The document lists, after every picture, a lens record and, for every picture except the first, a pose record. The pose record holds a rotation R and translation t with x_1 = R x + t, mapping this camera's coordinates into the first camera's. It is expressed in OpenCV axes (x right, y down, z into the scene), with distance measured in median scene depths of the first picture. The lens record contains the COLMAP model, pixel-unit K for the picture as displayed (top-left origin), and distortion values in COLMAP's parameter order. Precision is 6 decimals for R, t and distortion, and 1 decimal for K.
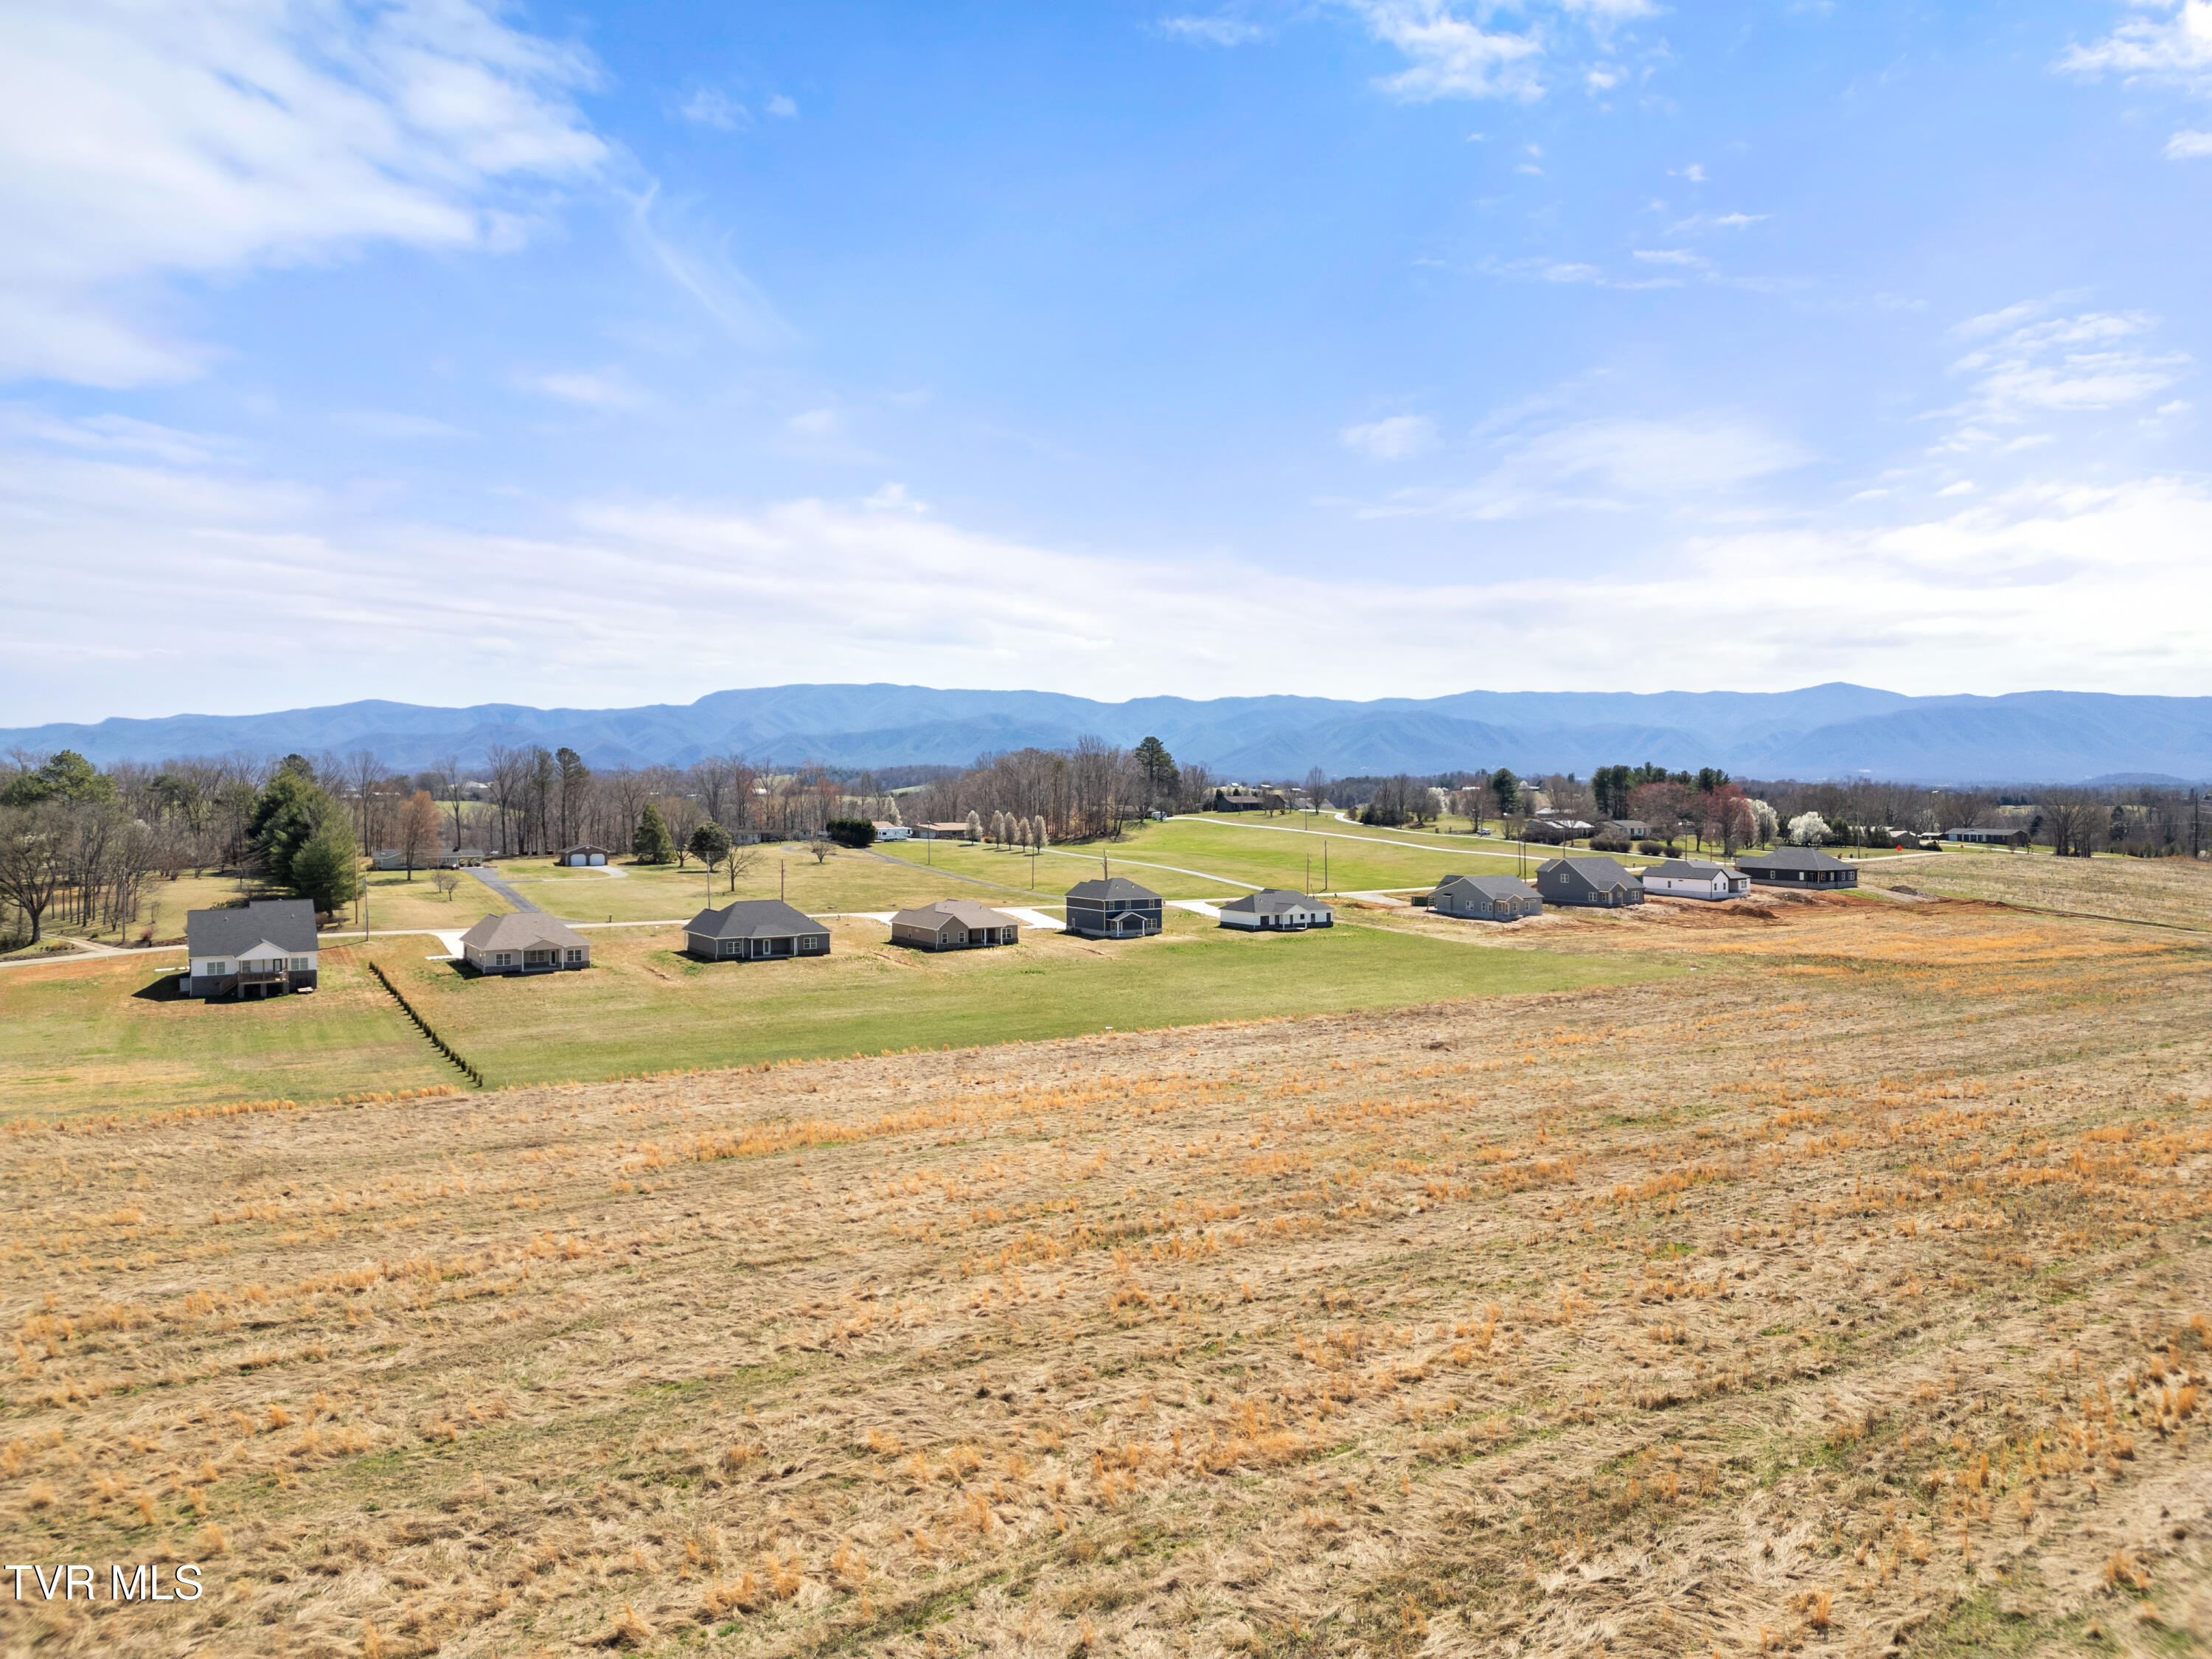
lens RADIAL K [[1527.9, 0, 1101.4], [0, 1527.9, 826.9], [0, 0, 1]] dist [0.071212, -0.067459]
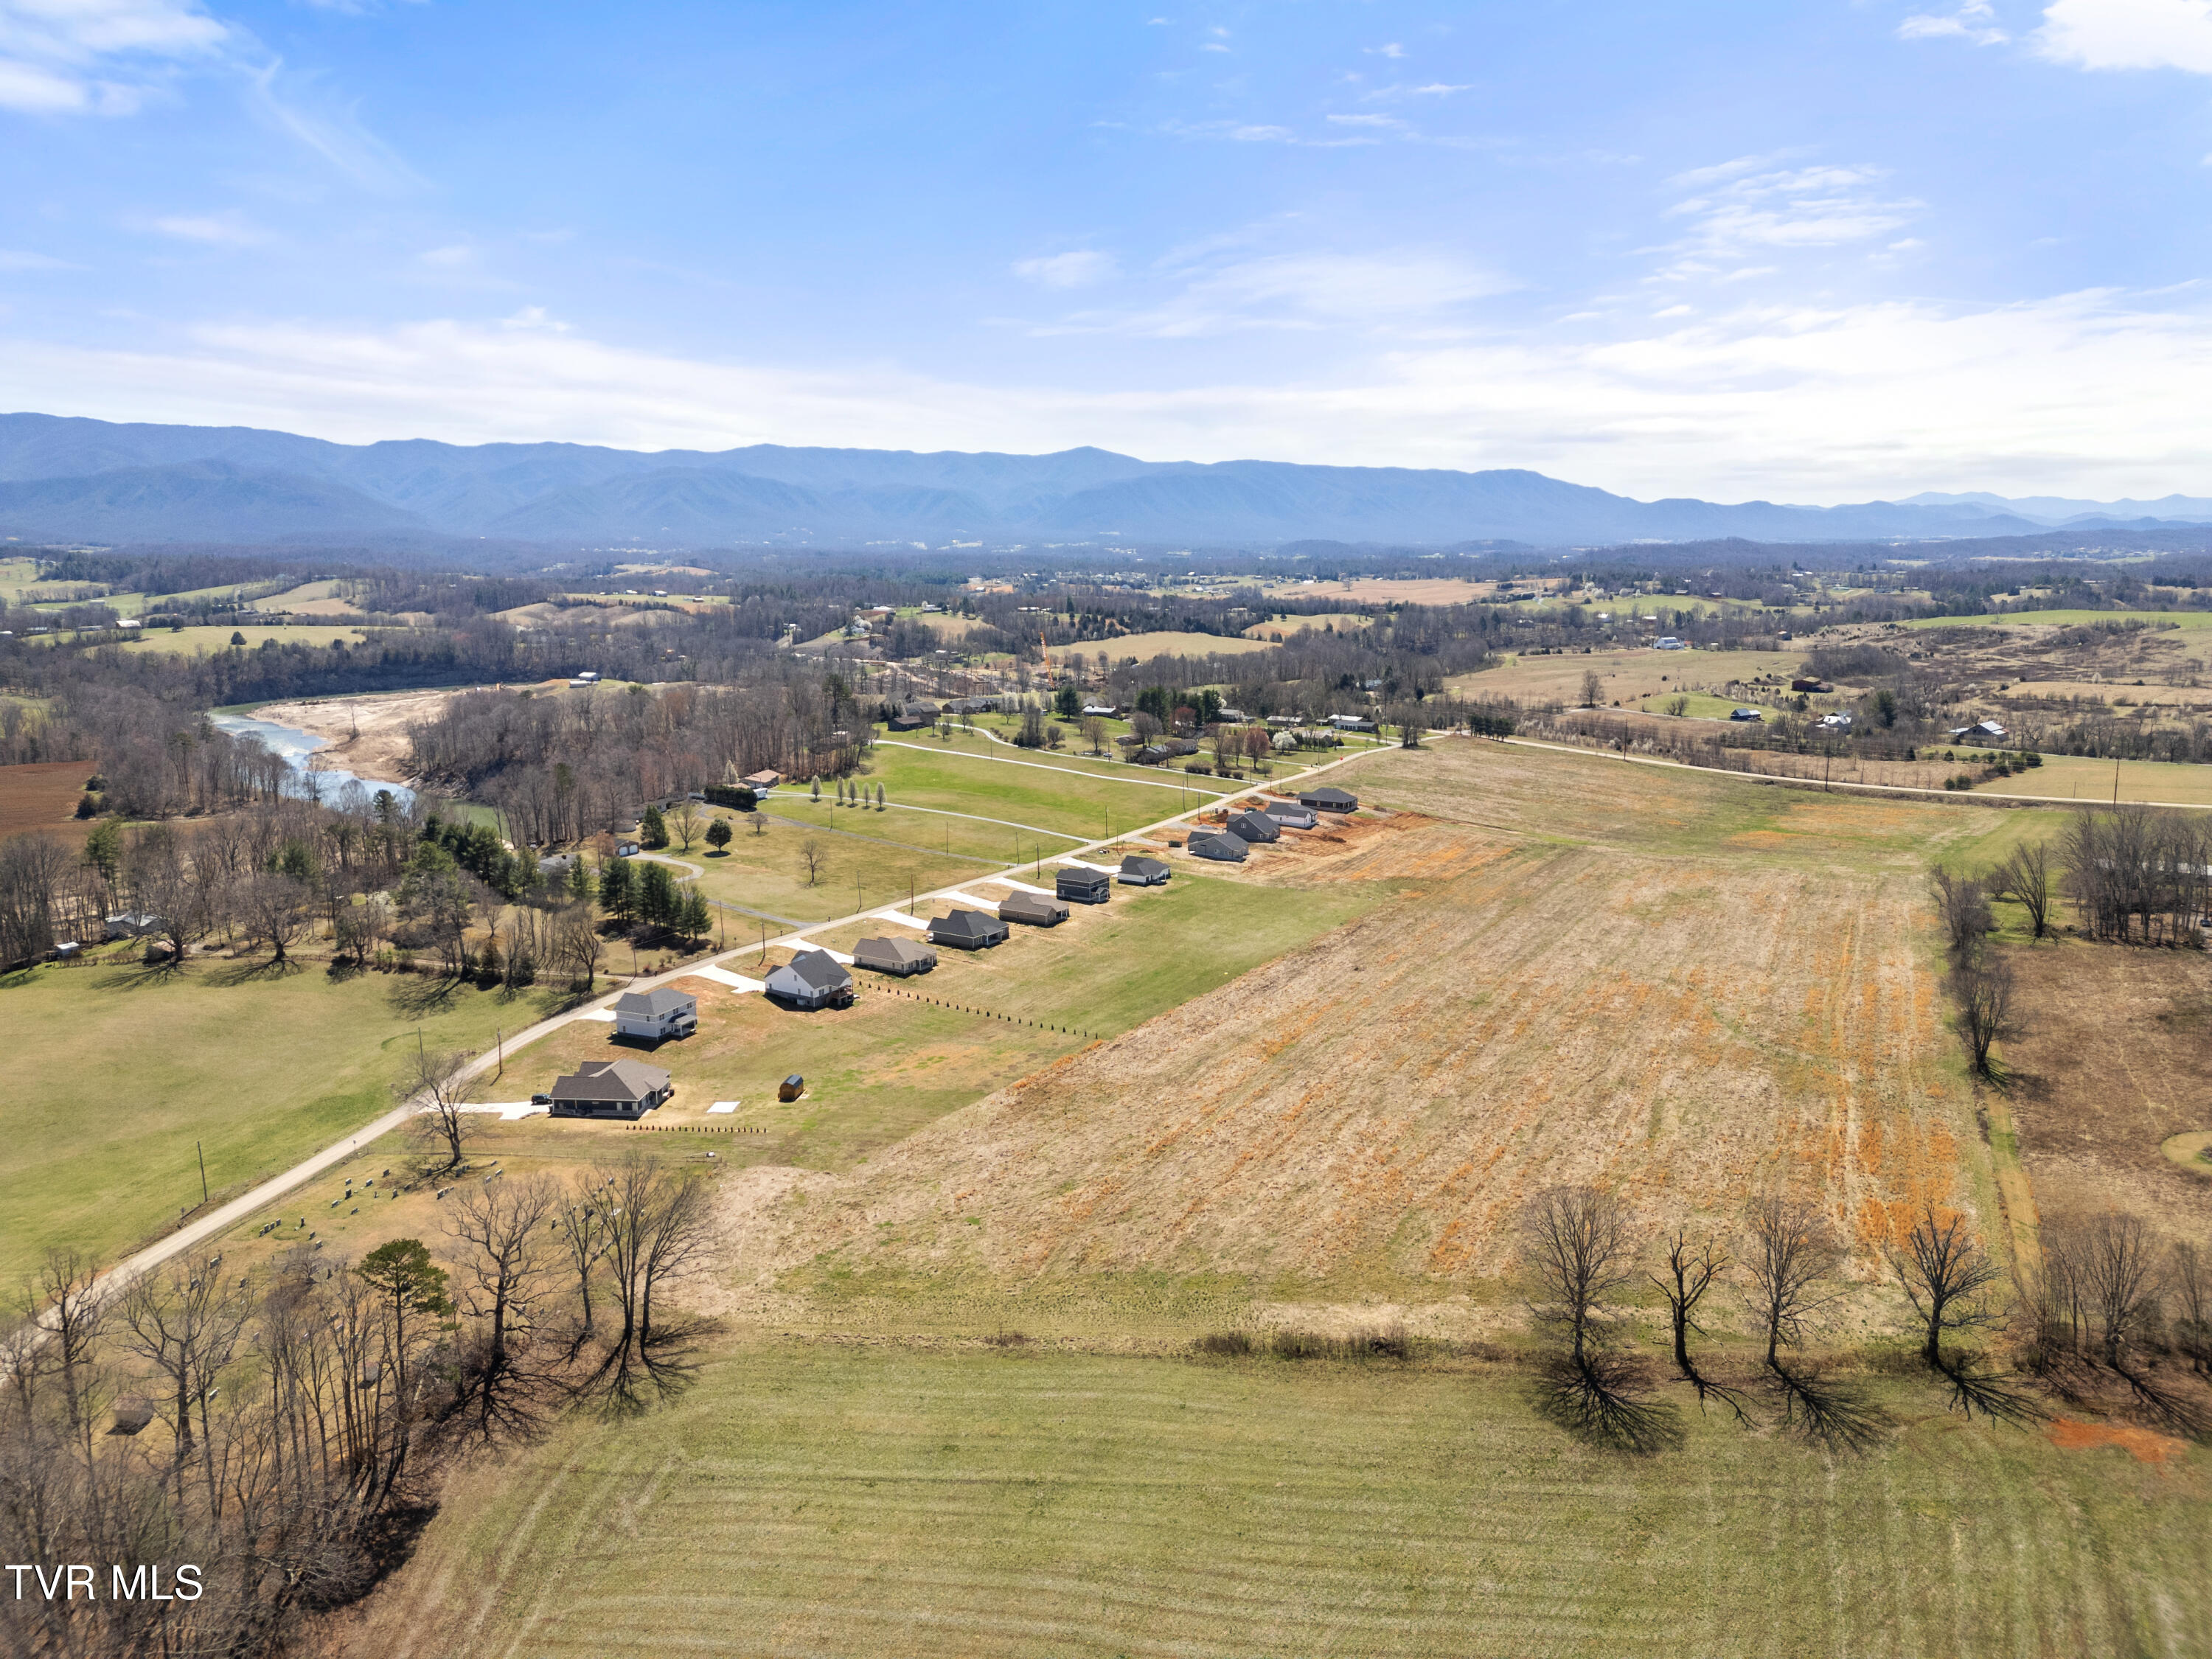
lens RADIAL K [[1527.9, 0, 1101.4], [0, 1527.9, 826.9], [0, 0, 1]] dist [0.071212, -0.067459]
pose [[0.896800, -0.085659, 0.434065, -2.819207], [0.014457, 0.986229, 0.164754, -1.168371], [-0.442200, -0.141476, 0.885688, -2.394346]]
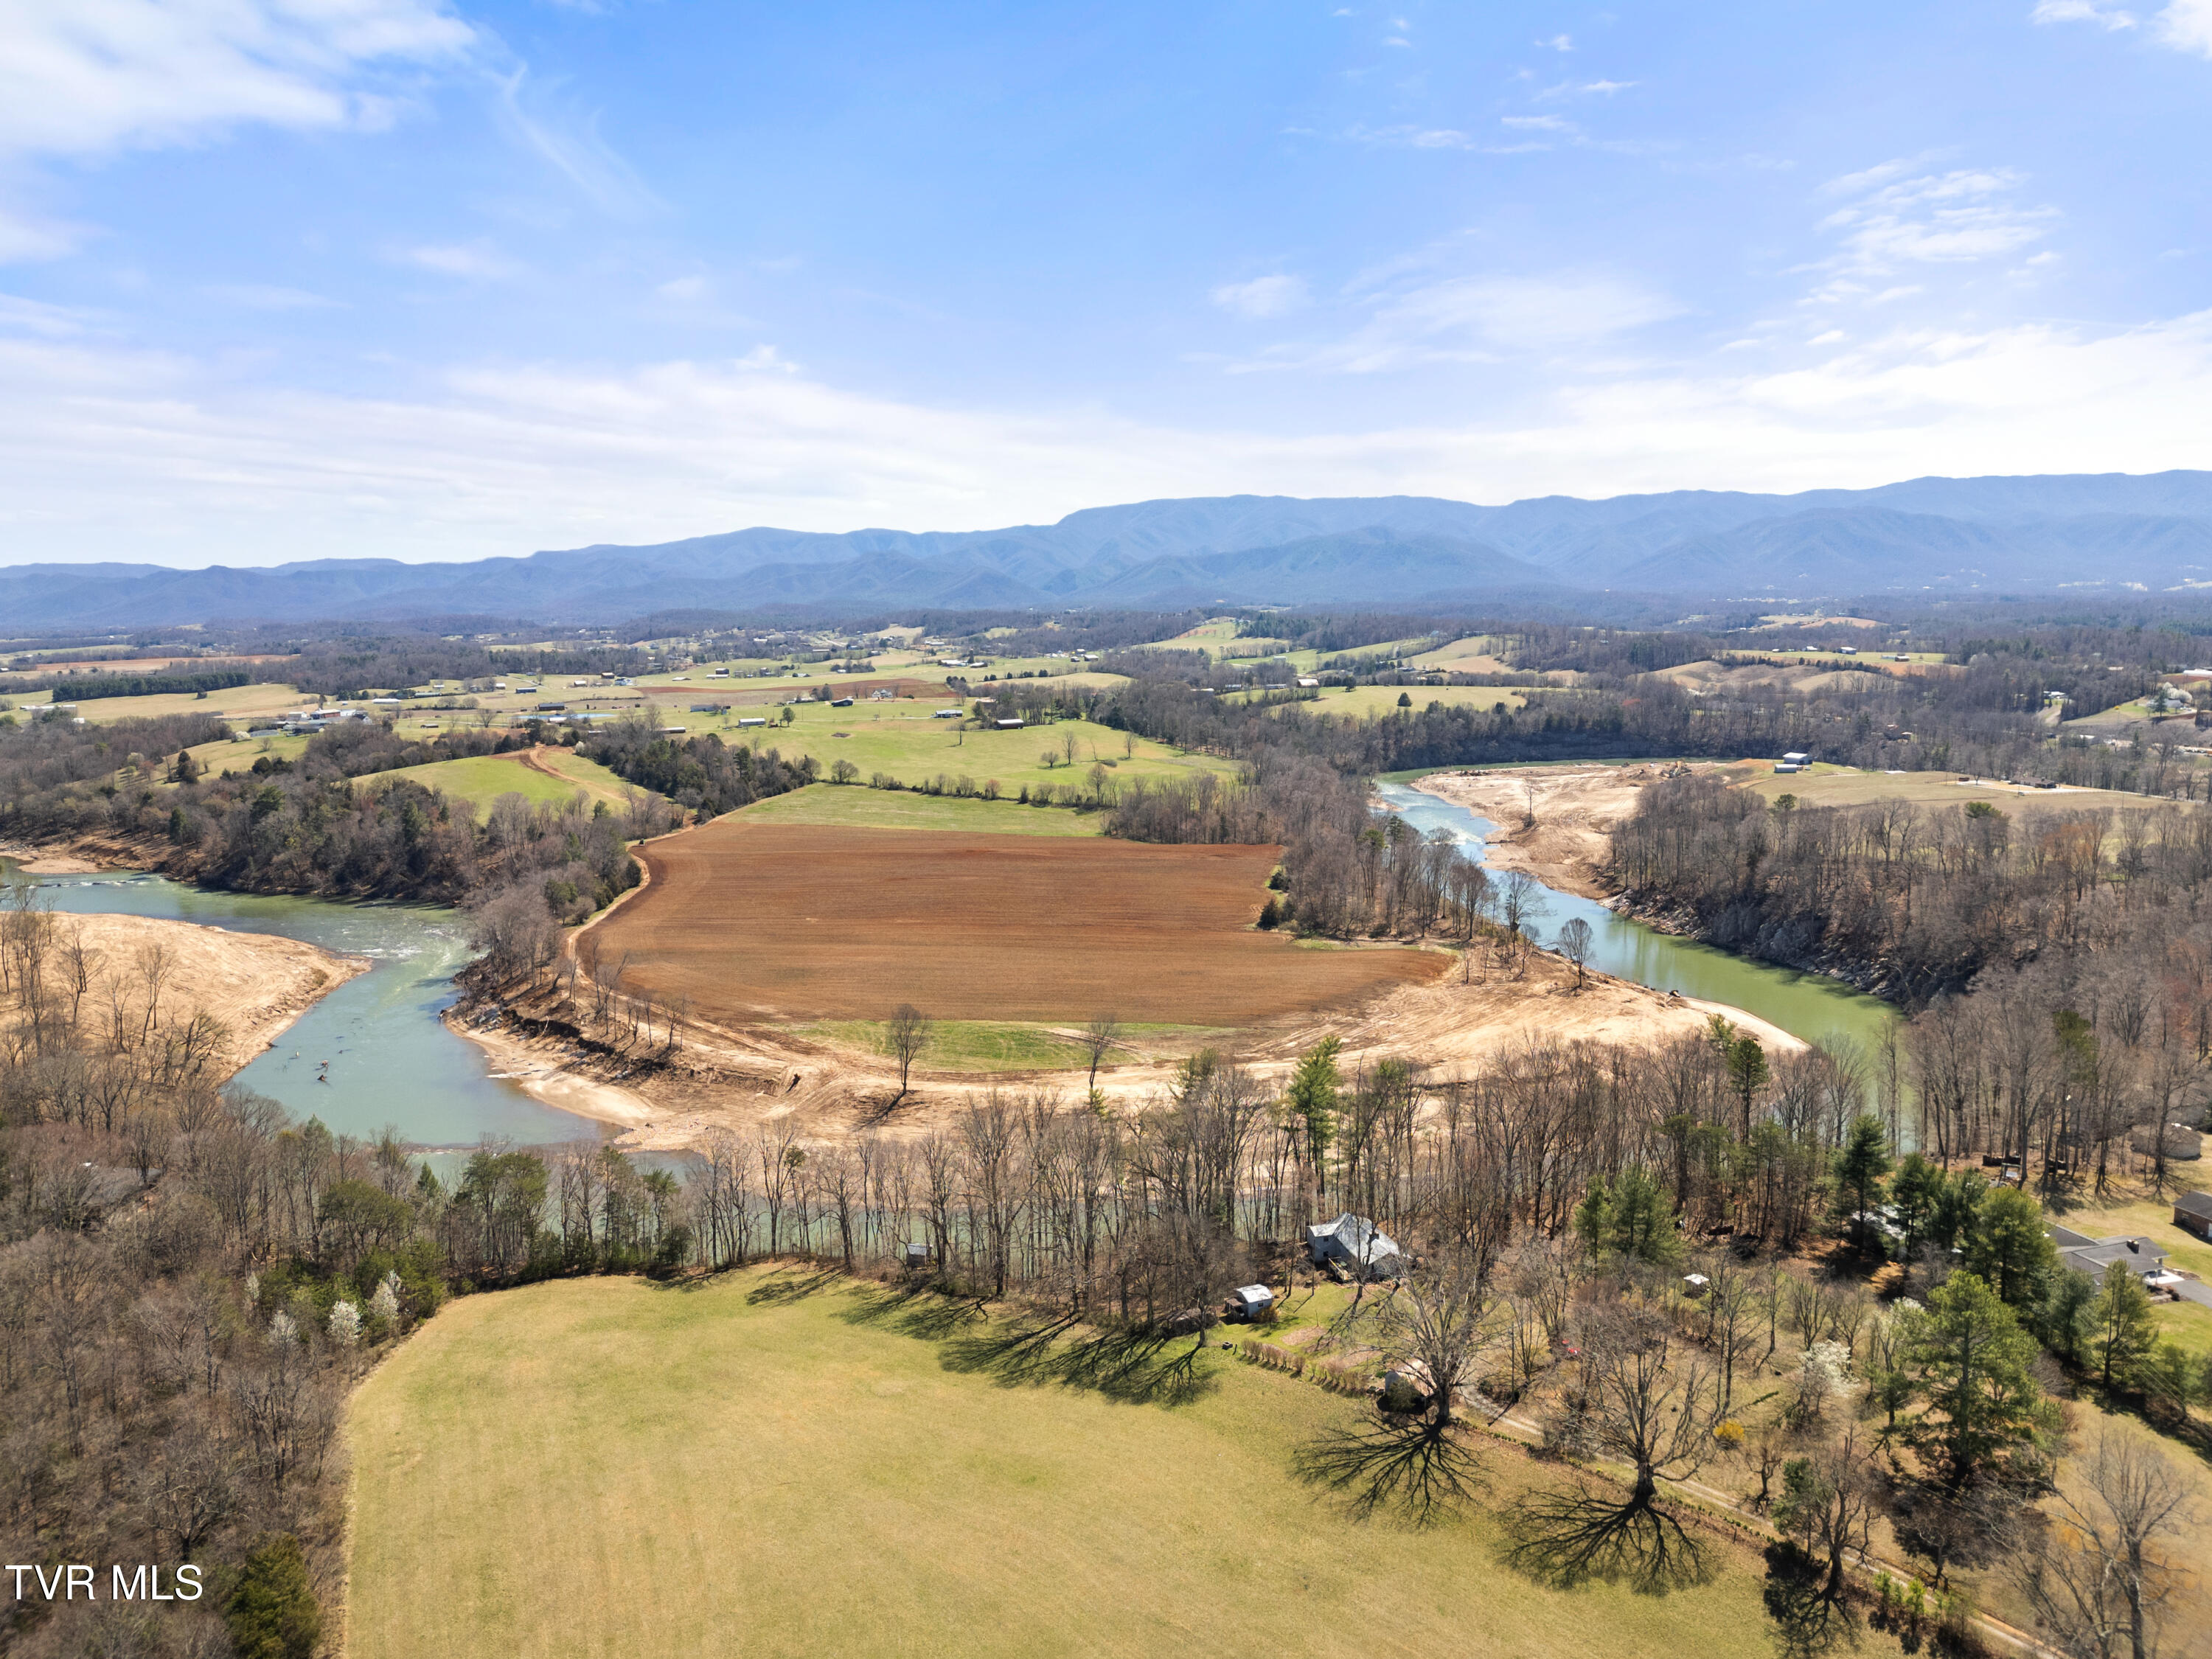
lens RADIAL K [[1554.6, 0, 1106.0], [0, 1554.6, 829.5], [0, 0, 1]] dist [0.068964, -0.068596]
pose [[0.976620, 0.011076, -0.214687, -3.406449], [0.015442, 0.992477, 0.121452, -1.240681], [0.214417, -0.121928, 0.969102, 1.221175]]
